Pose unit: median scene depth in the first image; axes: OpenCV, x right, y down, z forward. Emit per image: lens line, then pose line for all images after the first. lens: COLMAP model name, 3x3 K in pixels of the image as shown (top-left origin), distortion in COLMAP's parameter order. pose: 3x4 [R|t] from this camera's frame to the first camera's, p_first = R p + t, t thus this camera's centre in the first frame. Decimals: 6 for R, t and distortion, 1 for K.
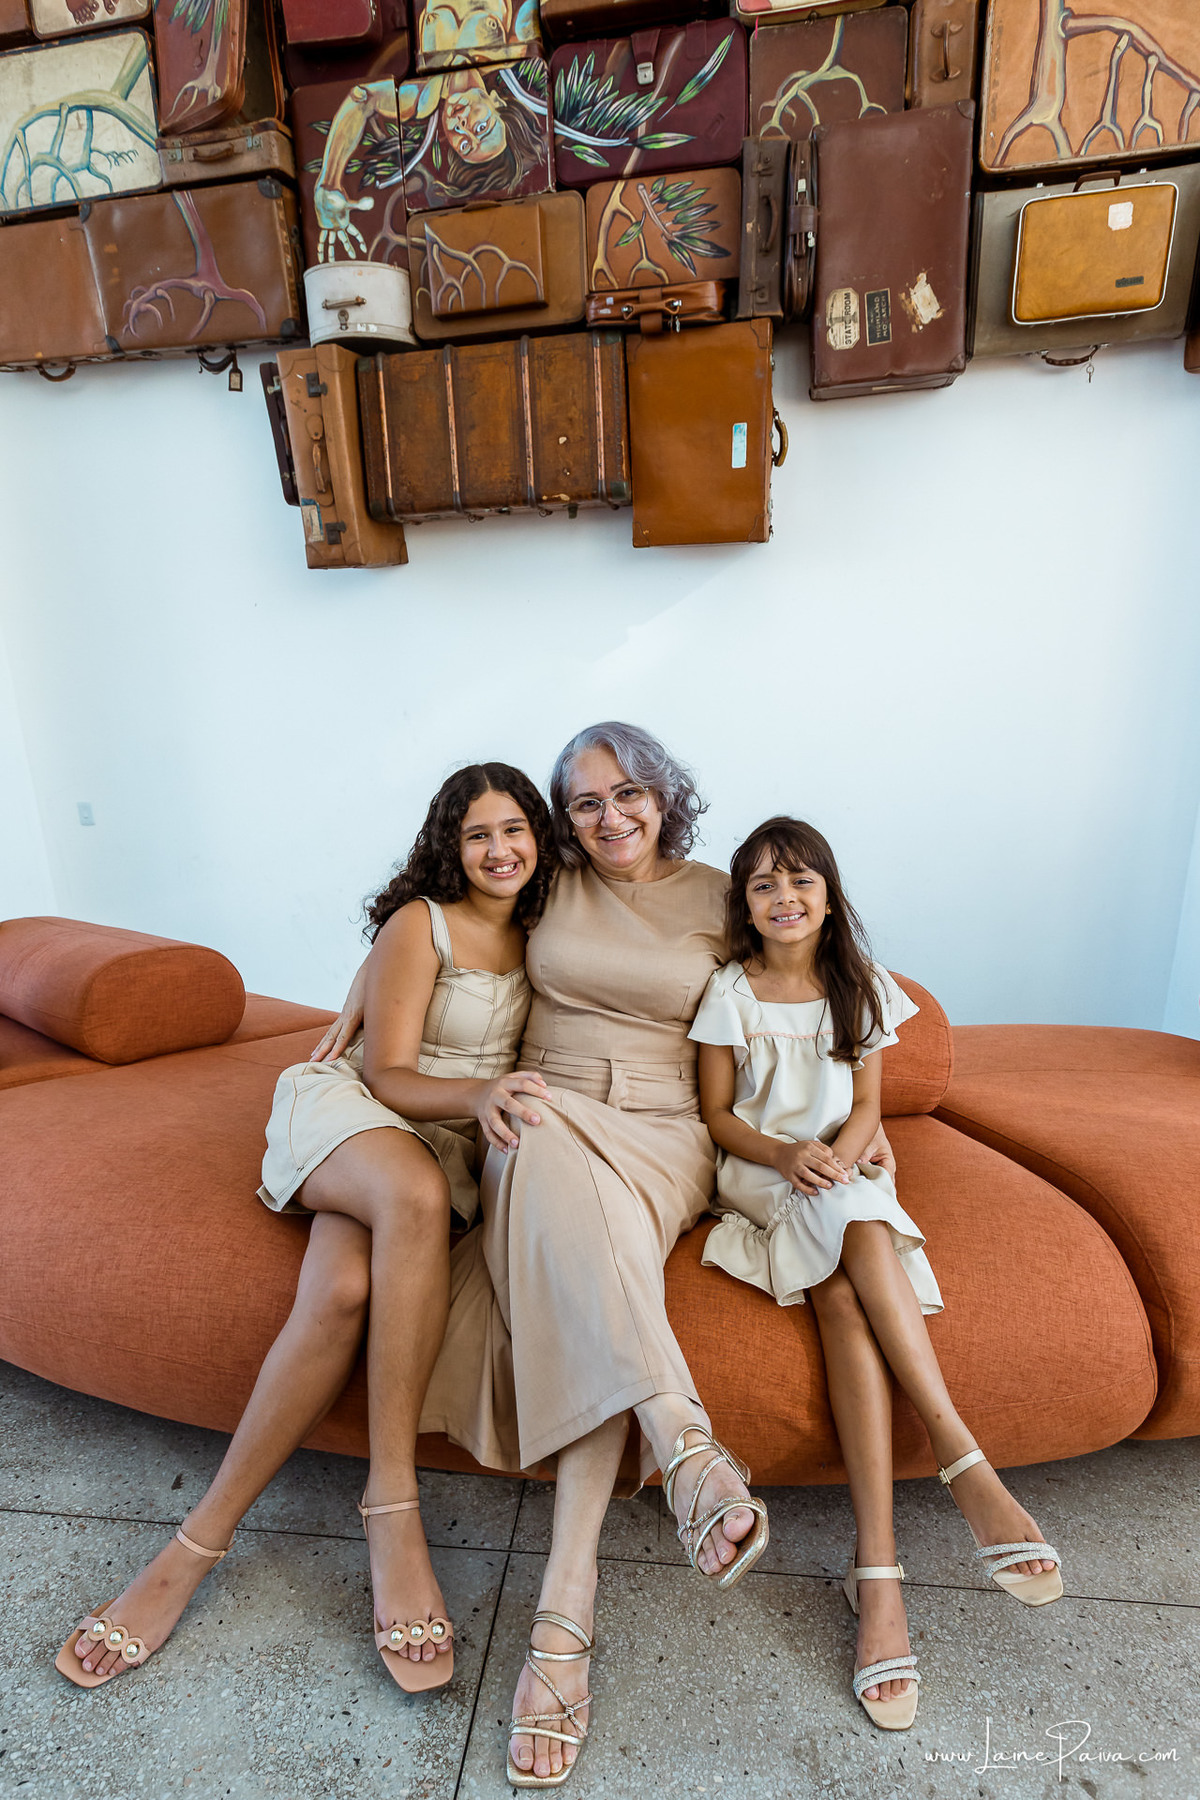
lens RADIAL K [[1077.5, 0, 594.5], [0, 1077.5, 897.9], [0, 0, 1]] dist [0.011437, 0.000969]
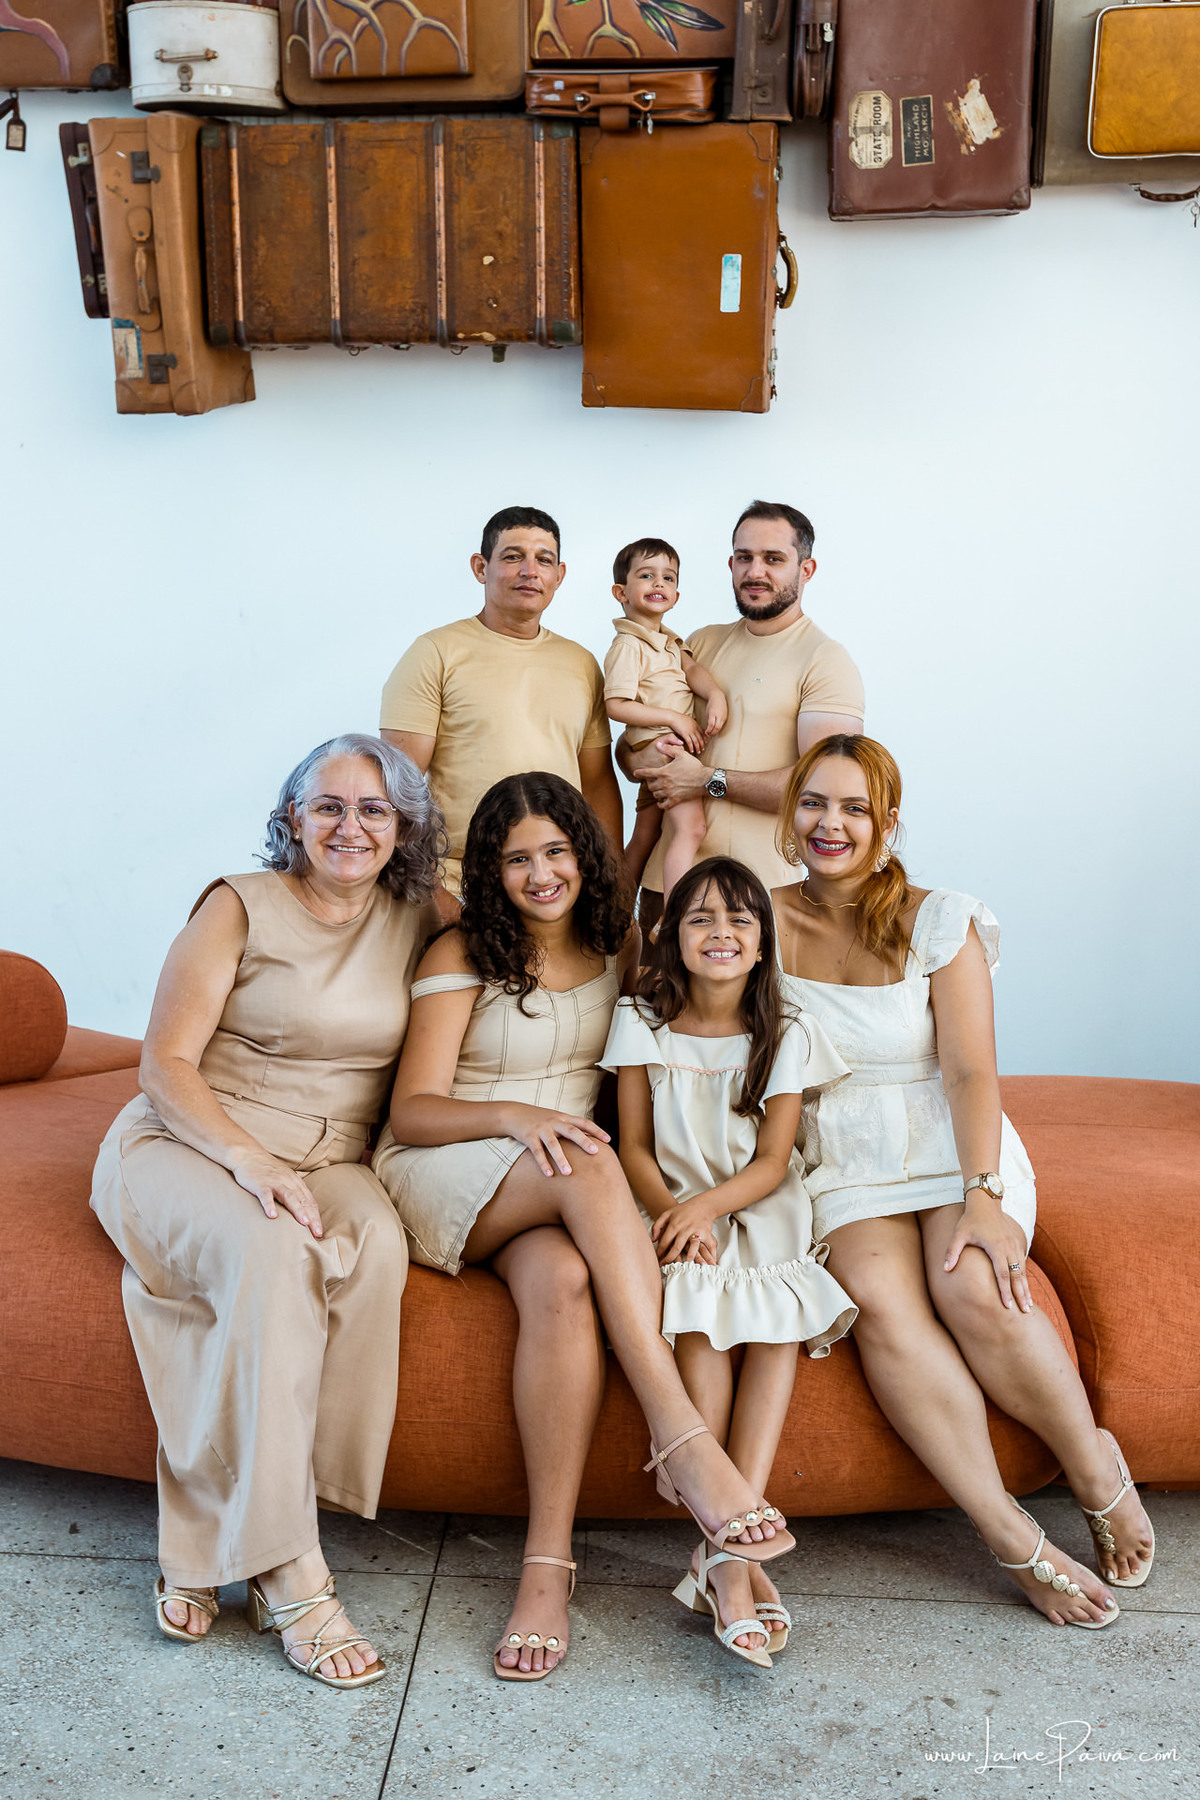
lens RADIAL K [[1926.0, 0, 595.3], [0, 1926.0, 886.5], [0, 0, 1]] dist [-0.030870, 0.000000]
pose [[0.998355, 0.024588, 0.051800, -0.014372], [-0.025004, 0.999660, 0.007399, -0.017400], [-0.051600, -0.008682, 0.998630, -0.290266]]
